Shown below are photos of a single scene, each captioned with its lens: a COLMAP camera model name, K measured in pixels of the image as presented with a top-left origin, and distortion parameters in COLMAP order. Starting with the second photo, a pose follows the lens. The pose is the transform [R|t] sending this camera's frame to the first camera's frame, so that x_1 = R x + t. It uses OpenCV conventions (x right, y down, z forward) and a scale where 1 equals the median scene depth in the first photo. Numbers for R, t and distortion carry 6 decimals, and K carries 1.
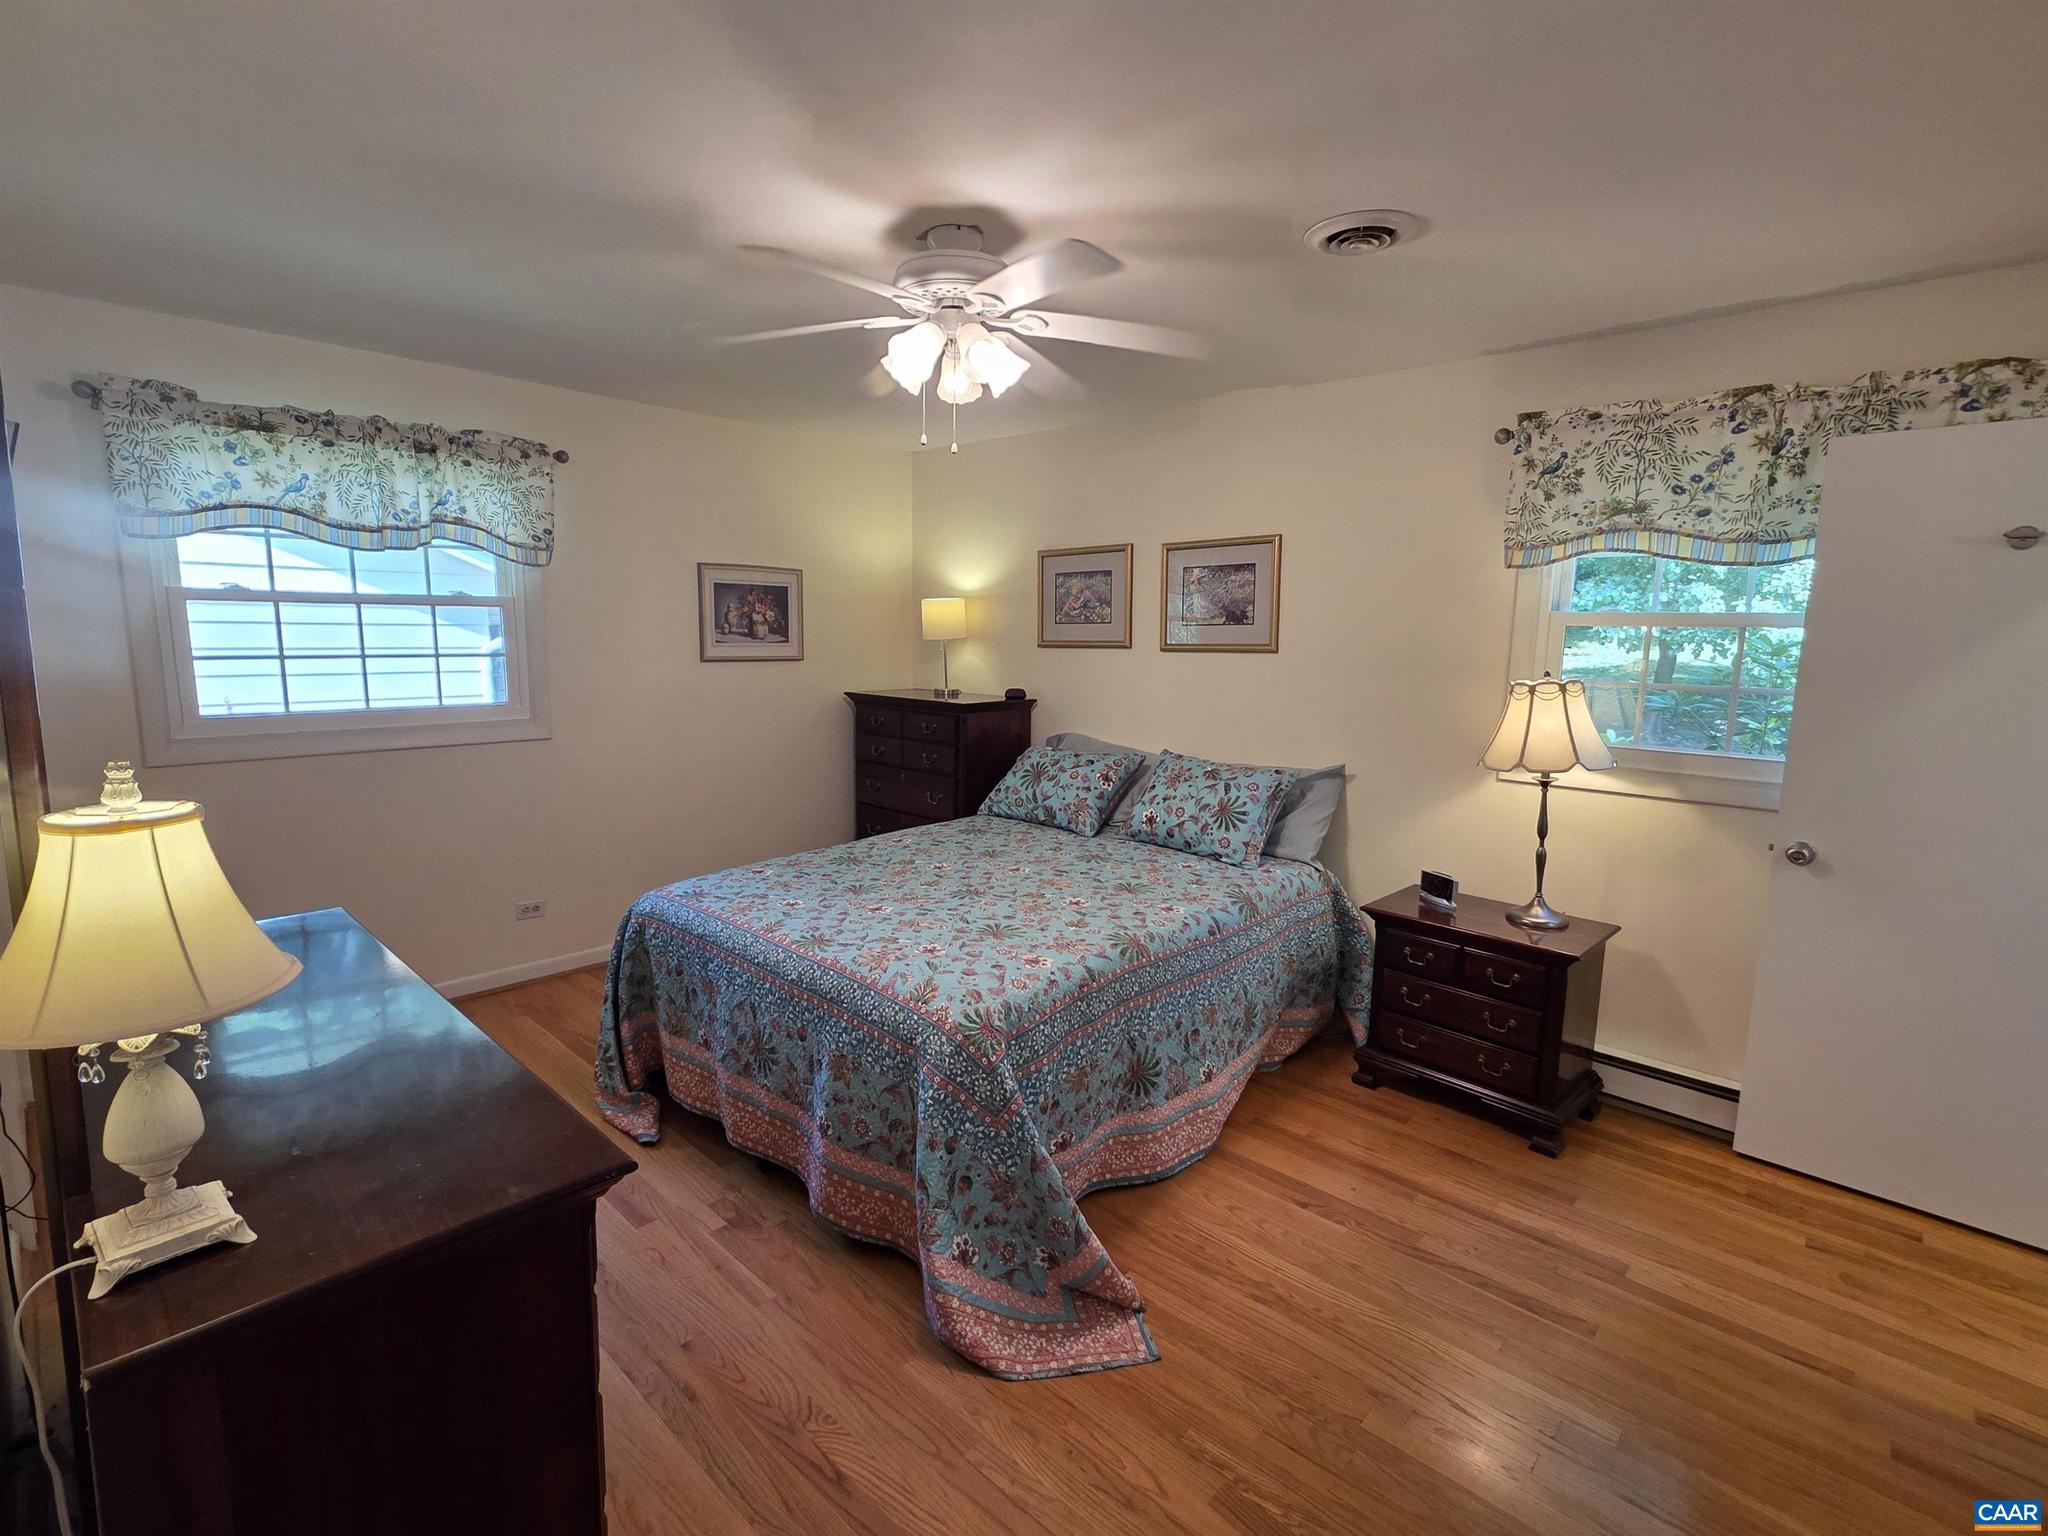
lens RADIAL K [[958.1, 0, 1027.2], [0, 958.1, 771.8], [0, 0, 1]] dist [-0.001843, 0.000405]
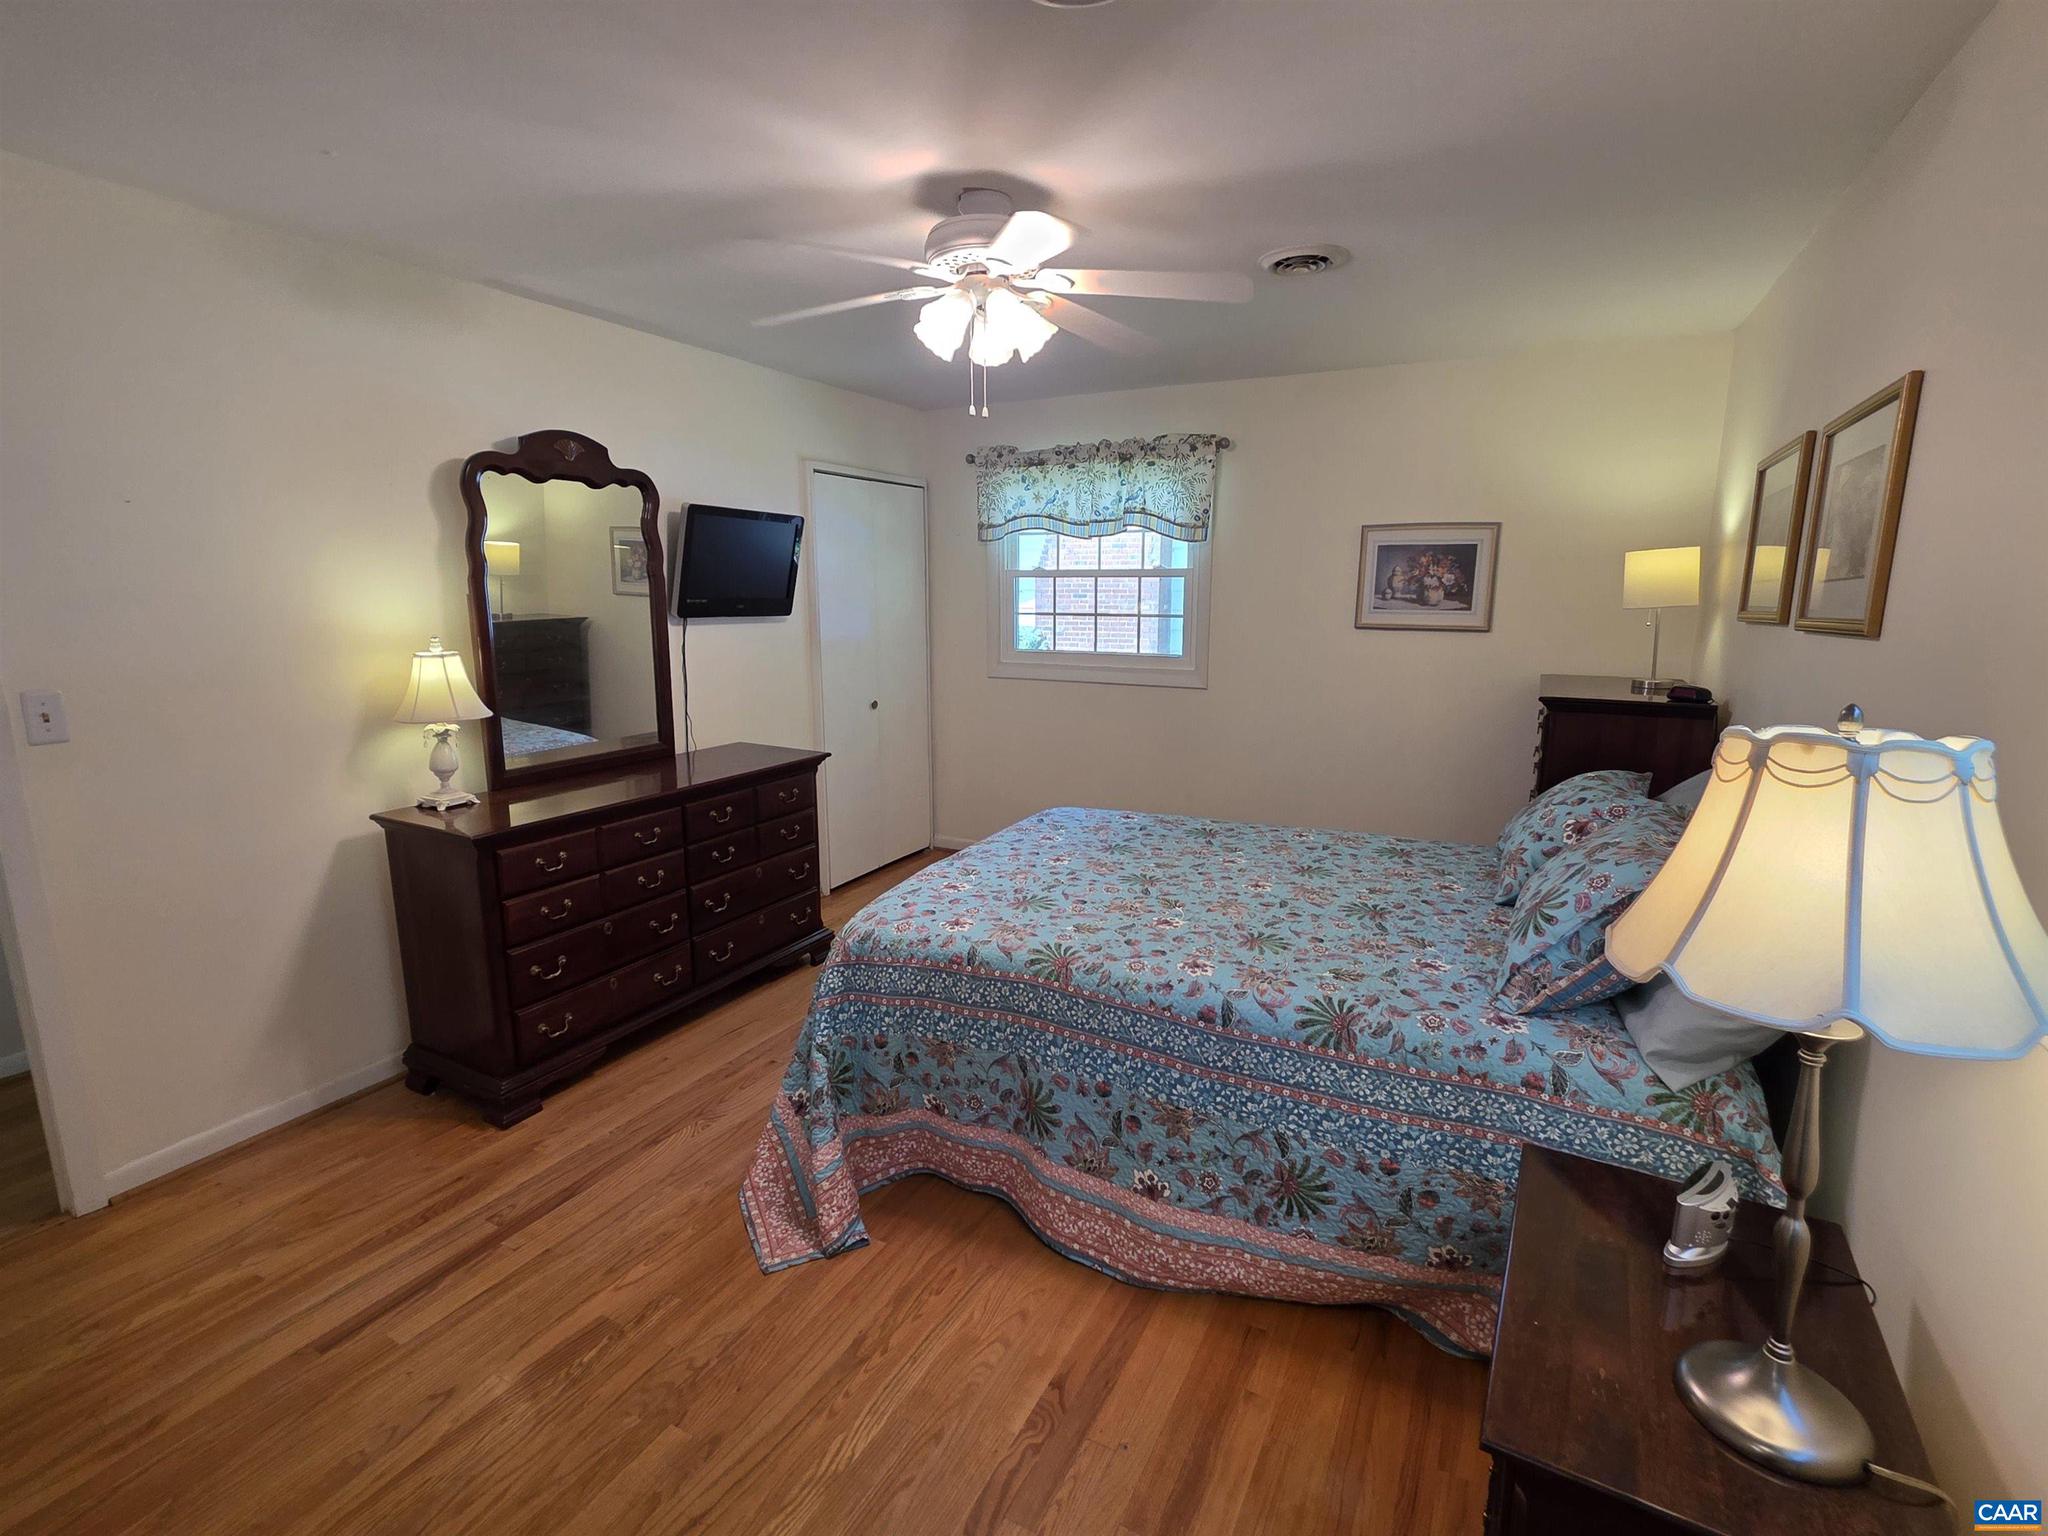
lens RADIAL K [[958.1, 0, 1027.2], [0, 958.1, 771.8], [0, 0, 1]] dist [-0.001843, 0.000405]
pose [[0.253052, 0.170905, -0.952237, 0.735686], [-0.142744, 0.980096, 0.137972, -0.082335], [0.956864, 0.101013, 0.272411, 0.603024]]
